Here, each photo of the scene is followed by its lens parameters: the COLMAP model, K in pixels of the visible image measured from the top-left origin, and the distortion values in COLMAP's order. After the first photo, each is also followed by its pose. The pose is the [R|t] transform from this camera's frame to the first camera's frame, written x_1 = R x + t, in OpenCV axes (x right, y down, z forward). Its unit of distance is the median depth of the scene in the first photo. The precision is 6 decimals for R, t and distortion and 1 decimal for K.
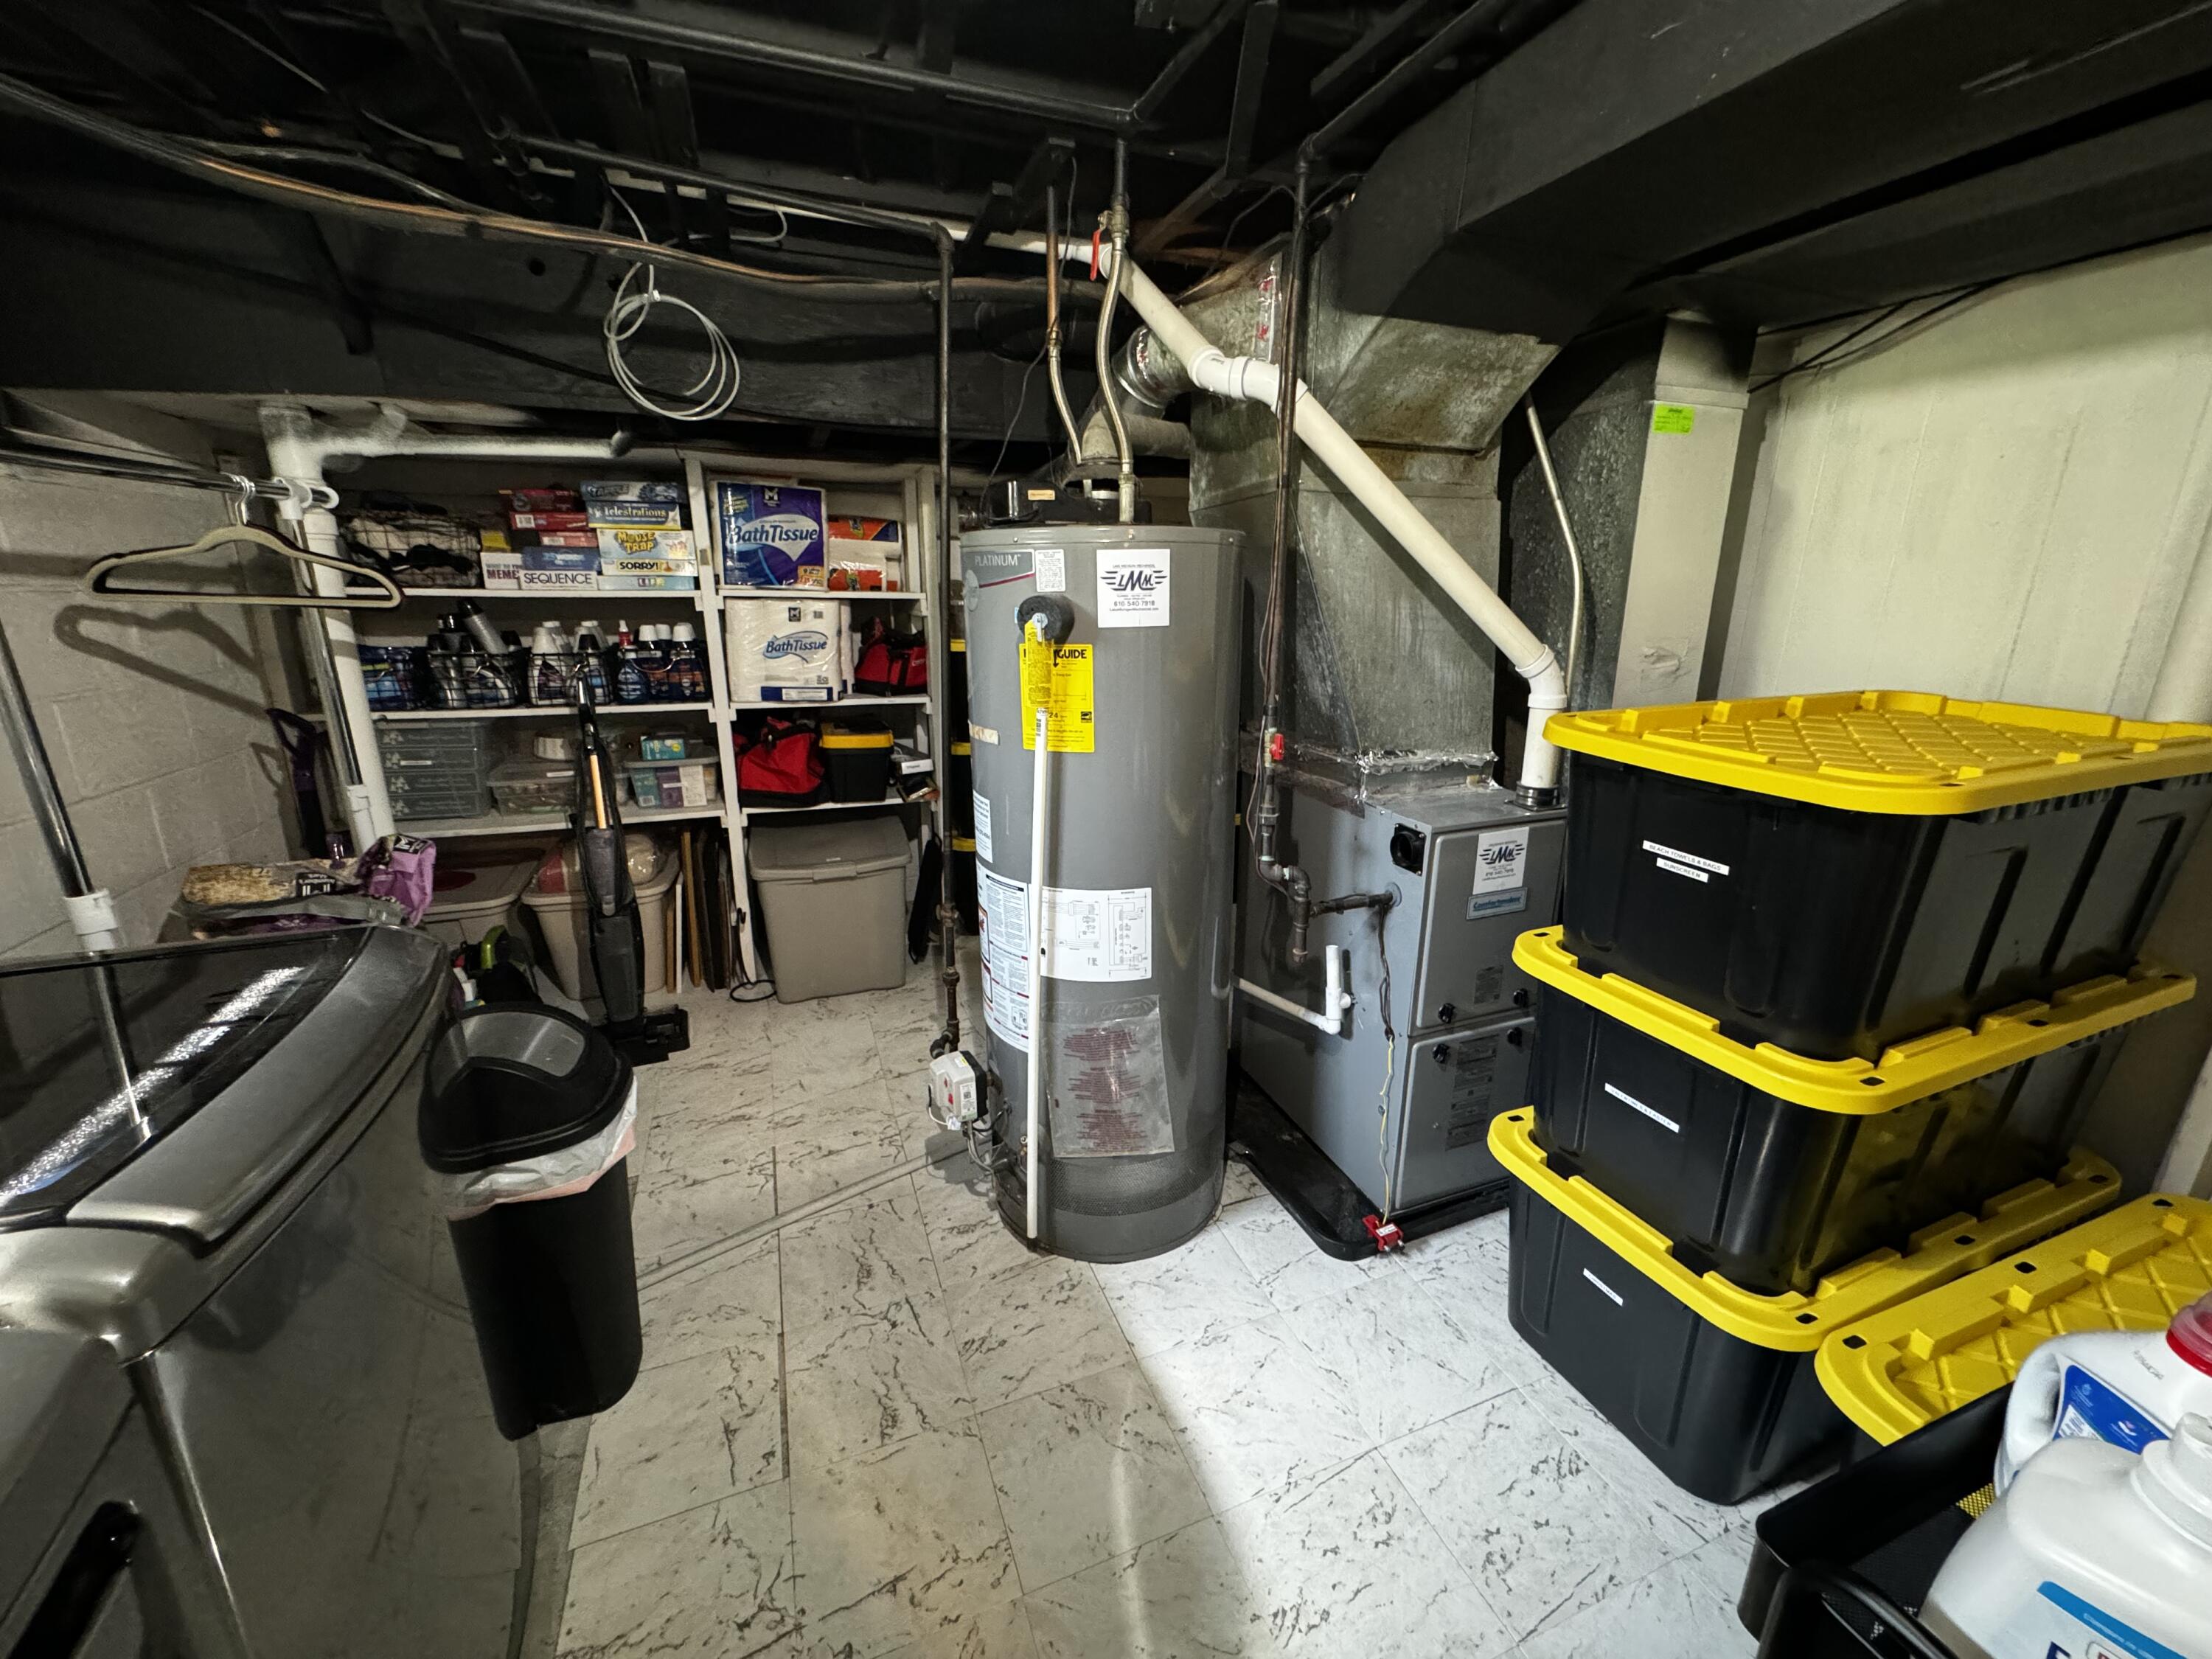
lens RADIAL K [[877.9, 0, 1110.5], [0, 877.9, 829.2], [0, 0, 1]] dist [-0.002054, 0.000264]
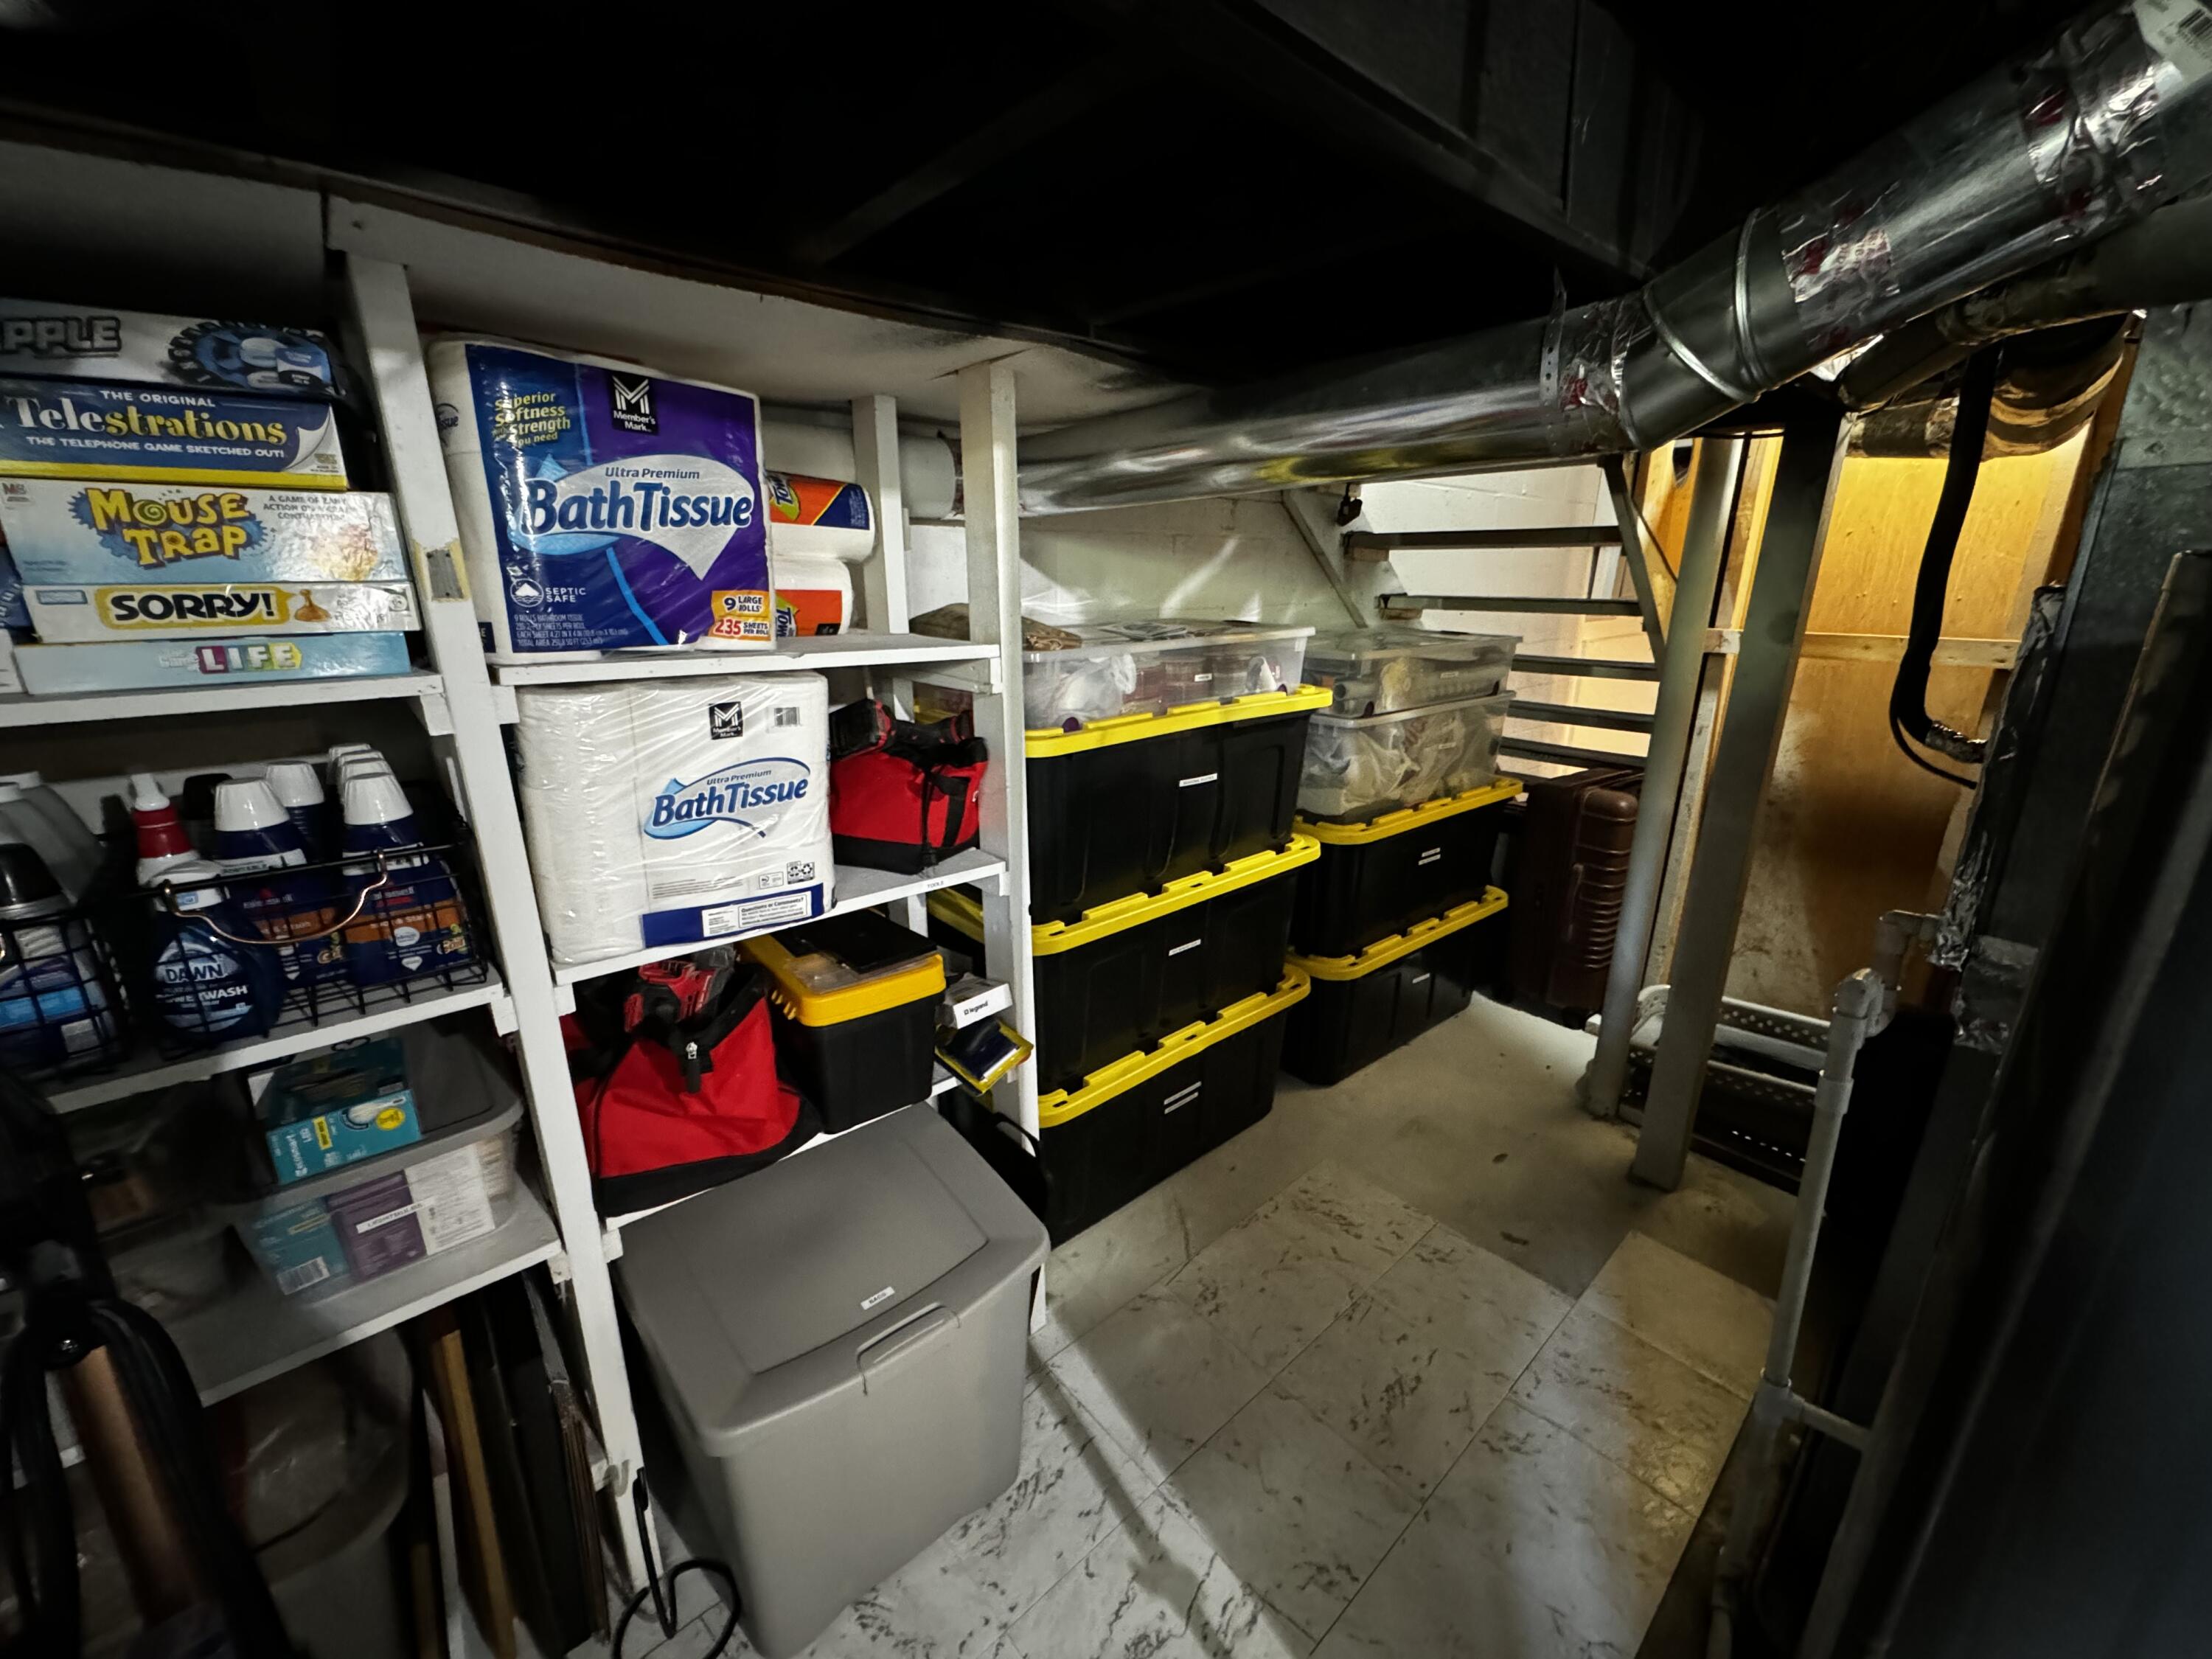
lens RADIAL K [[877.9, 0, 1112.7], [0, 877.9, 828.2], [0, 0, 1]] dist [-0.002054, 0.000264]
pose [[0.940482, -0.101618, 0.324294, -0.328184], [0.096667, 0.994822, 0.031385, -0.192526], [-0.325804, 0.001832, 0.945436, 0.580323]]
